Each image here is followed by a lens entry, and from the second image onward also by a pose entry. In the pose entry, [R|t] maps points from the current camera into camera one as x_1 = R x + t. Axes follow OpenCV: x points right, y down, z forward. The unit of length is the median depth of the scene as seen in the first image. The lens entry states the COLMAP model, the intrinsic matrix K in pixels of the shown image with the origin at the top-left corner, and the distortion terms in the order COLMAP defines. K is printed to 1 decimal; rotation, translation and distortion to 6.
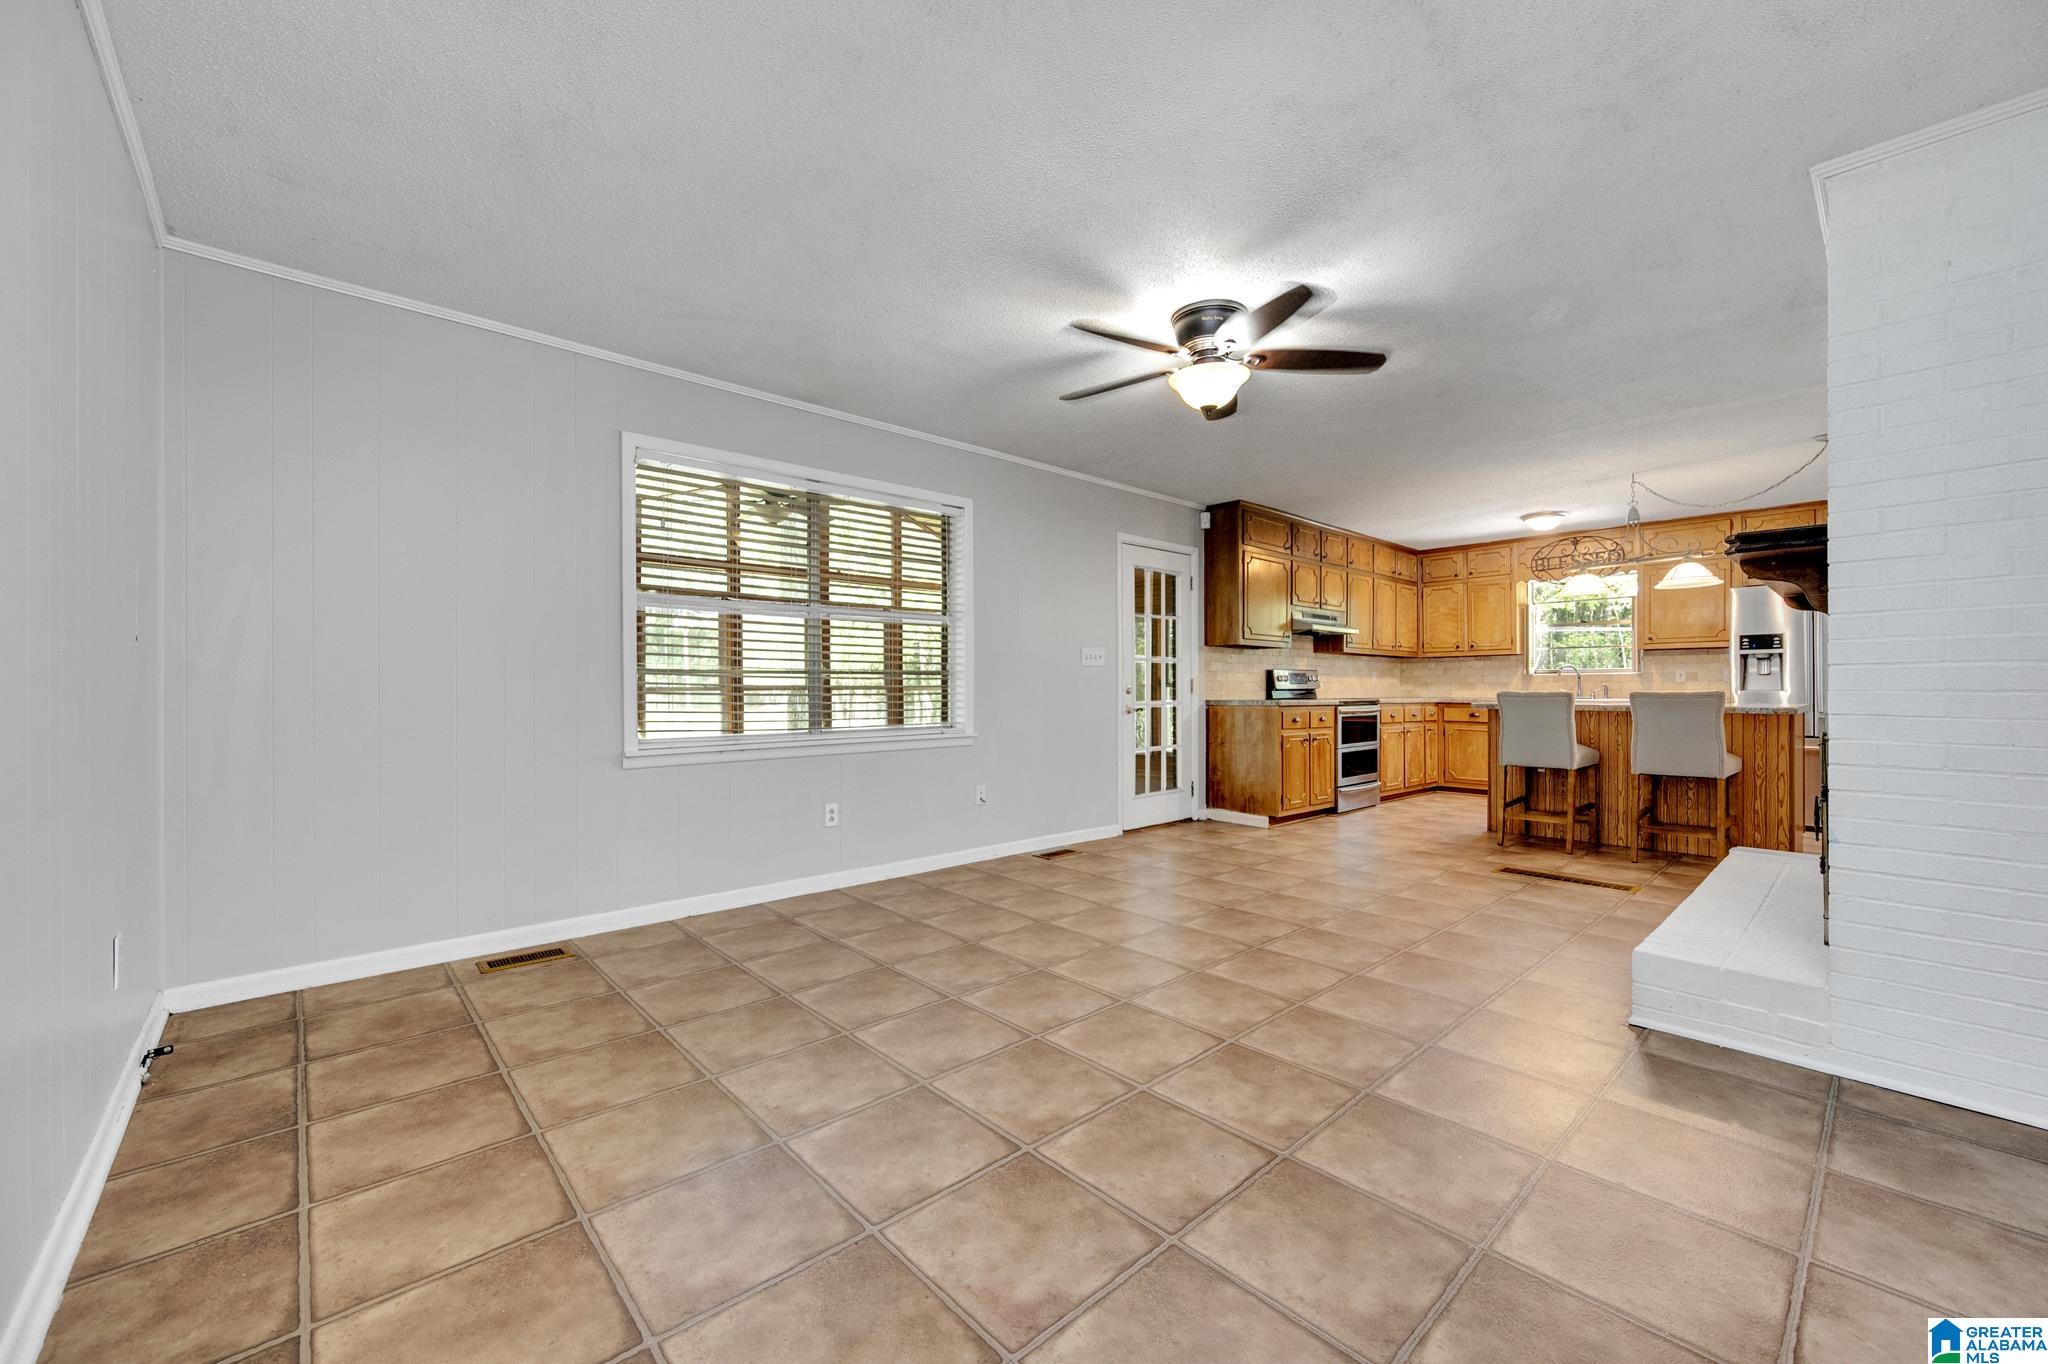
lens RADIAL K [[805.4, 0, 1021.9], [0, 805.4, 688.7], [0, 0, 1]] dist [-0.001556, -0.001657]
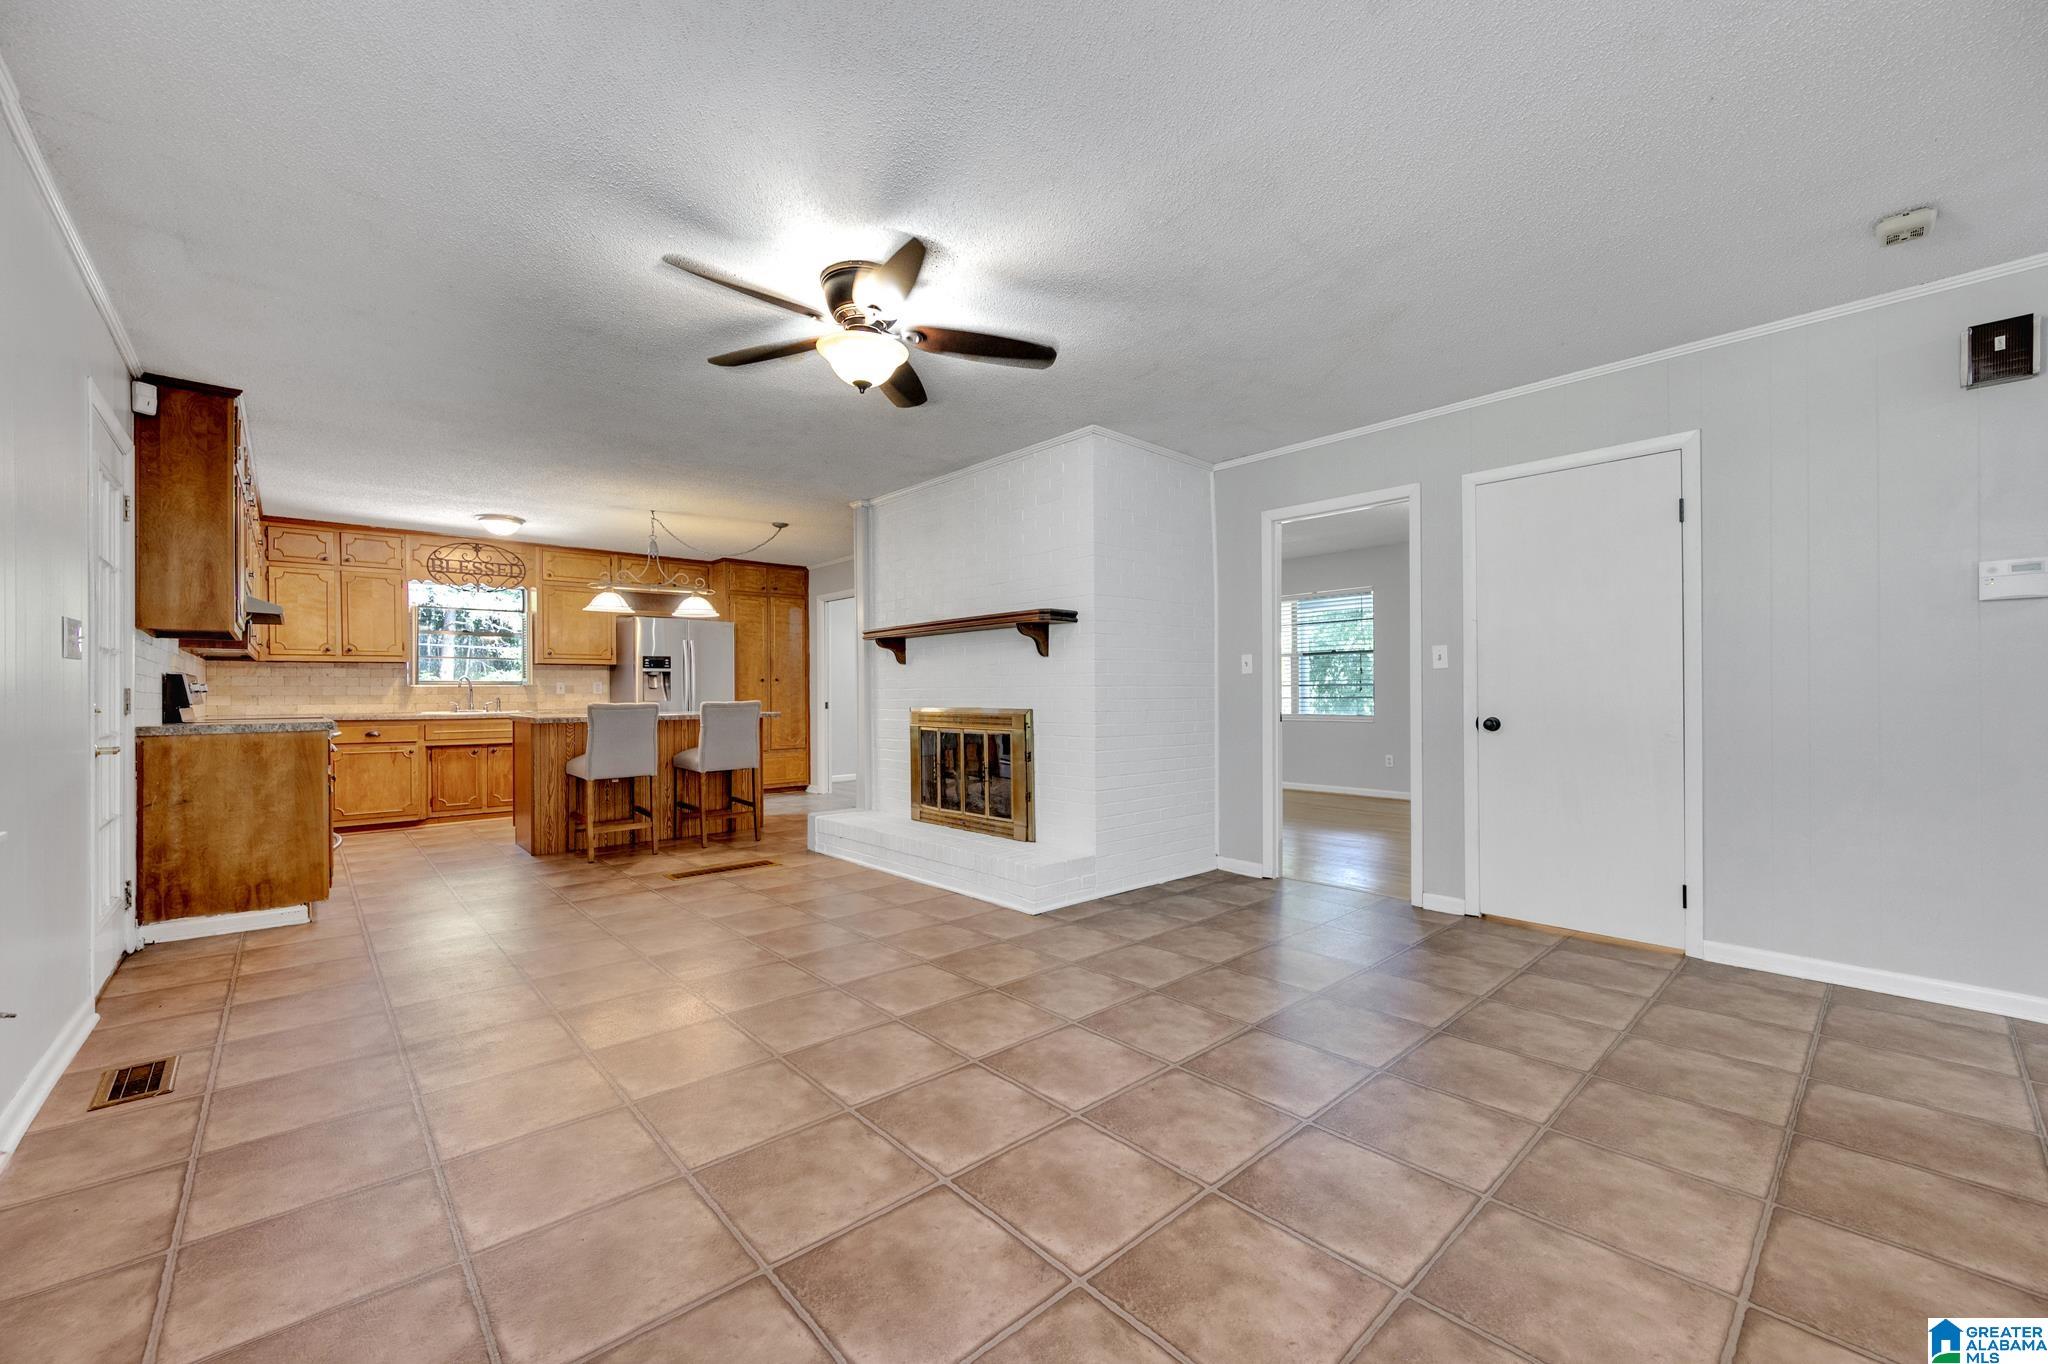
lens RADIAL K [[805.4, 0, 1027.4], [0, 805.4, 689.8], [0, 0, 1]] dist [-0.001556, -0.001657]
pose [[-0.002495, 0.005794, 0.999980, -0.288375], [0.008162, 0.999950, -0.005773, -0.002904], [-0.999964, 0.008147, -0.002543, 0.365793]]
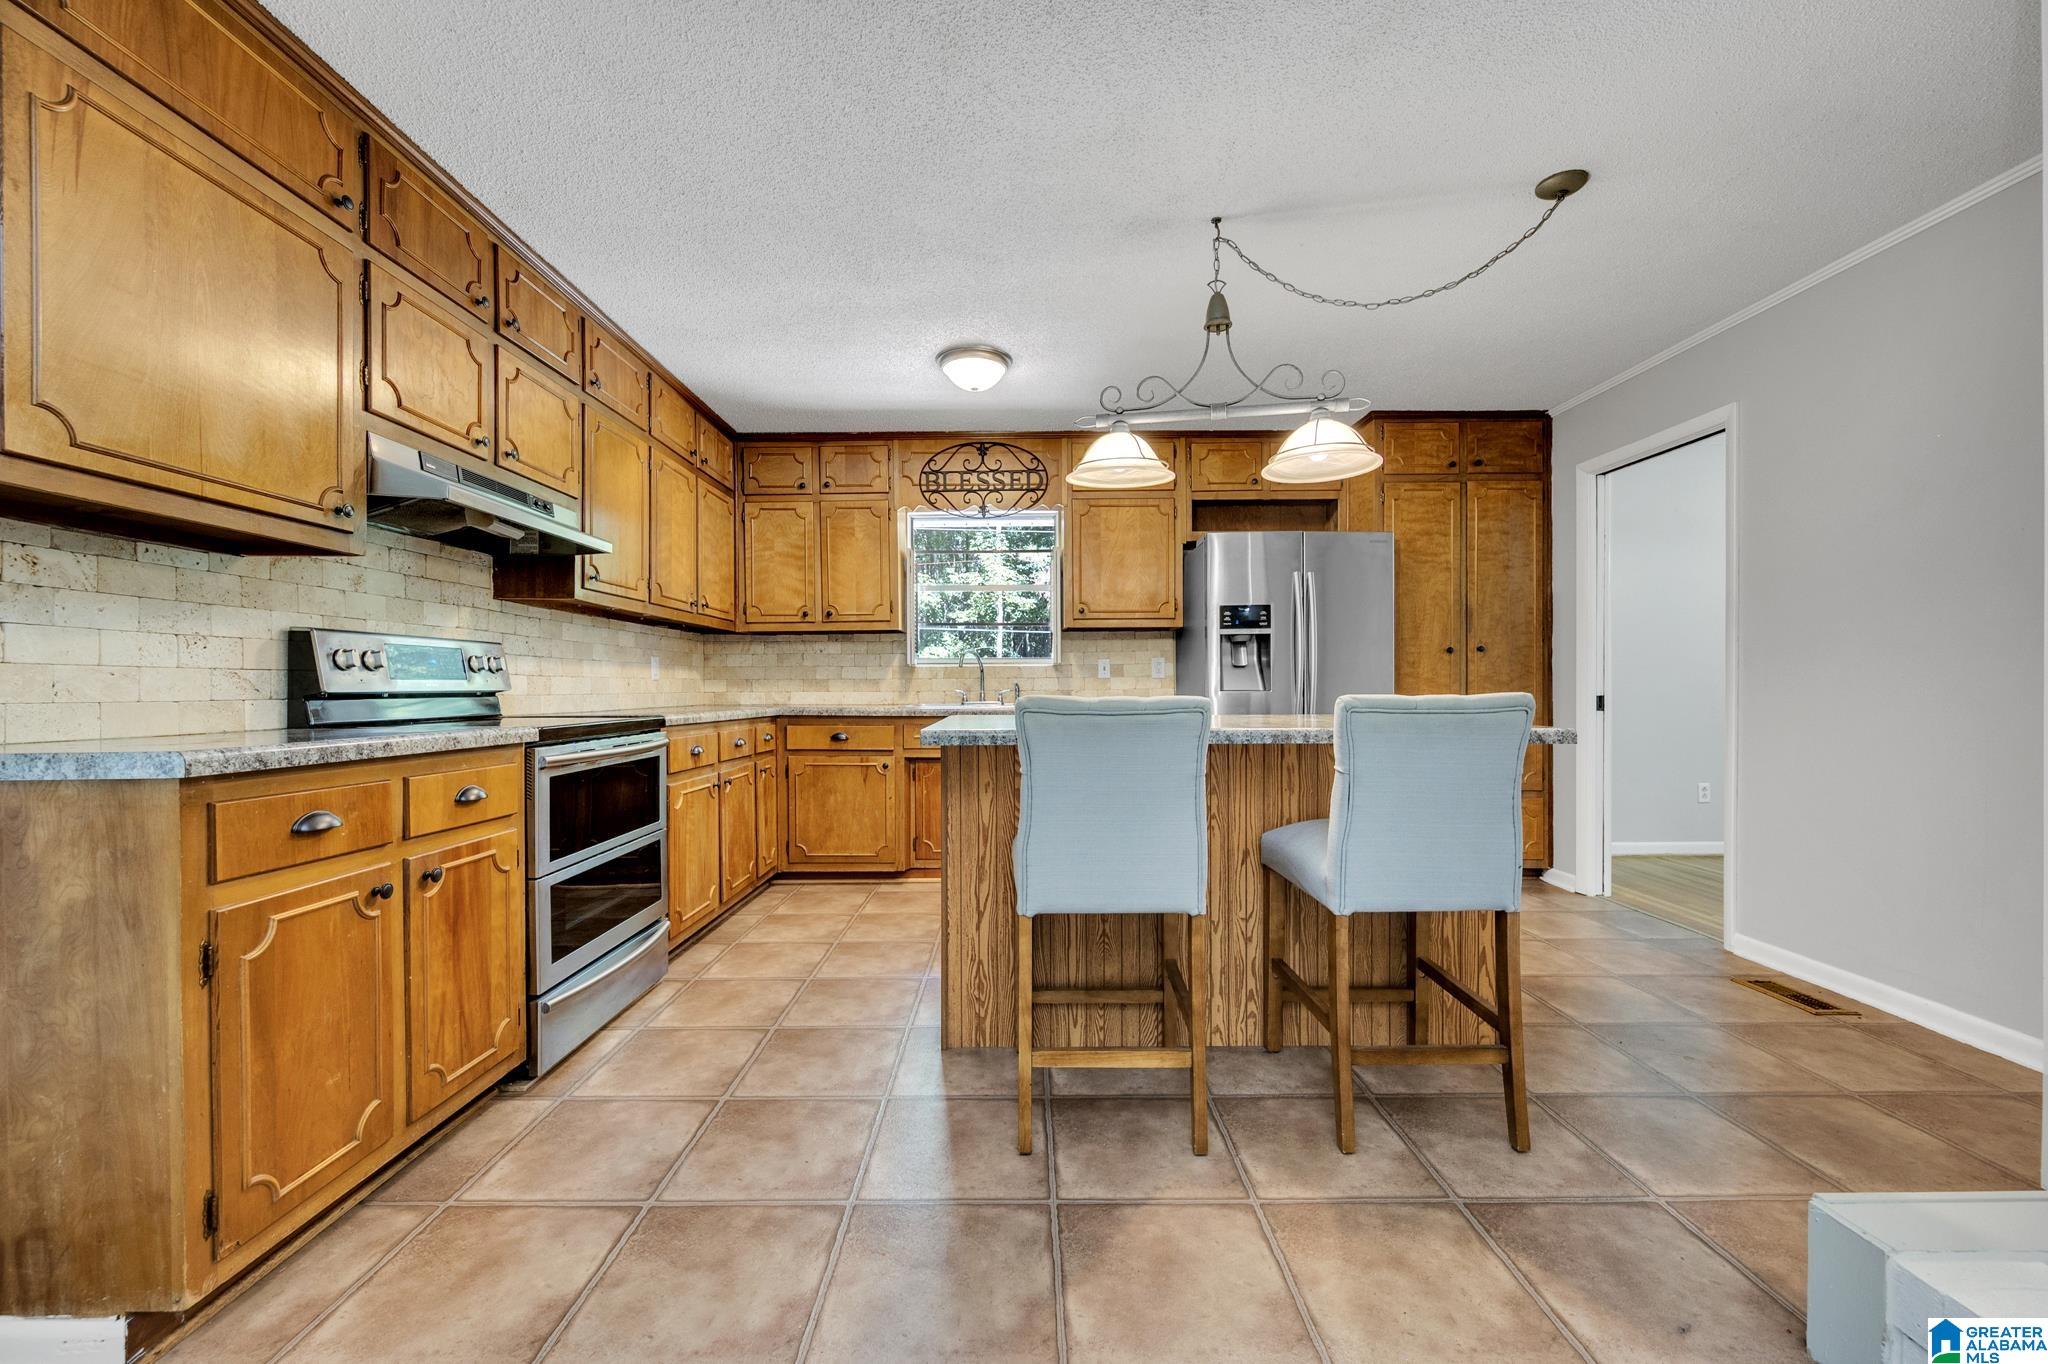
lens RADIAL K [[805.4, 0, 1026.5], [0, 805.4, 692.4], [0, 0, 1]] dist [-0.001556, -0.001657]
pose [[0.668107, -0.007317, 0.744029, 0.264733], [0.003964, 0.999972, 0.006274, -0.001022], [-0.744055, -0.001242, 0.668118, 0.594395]]
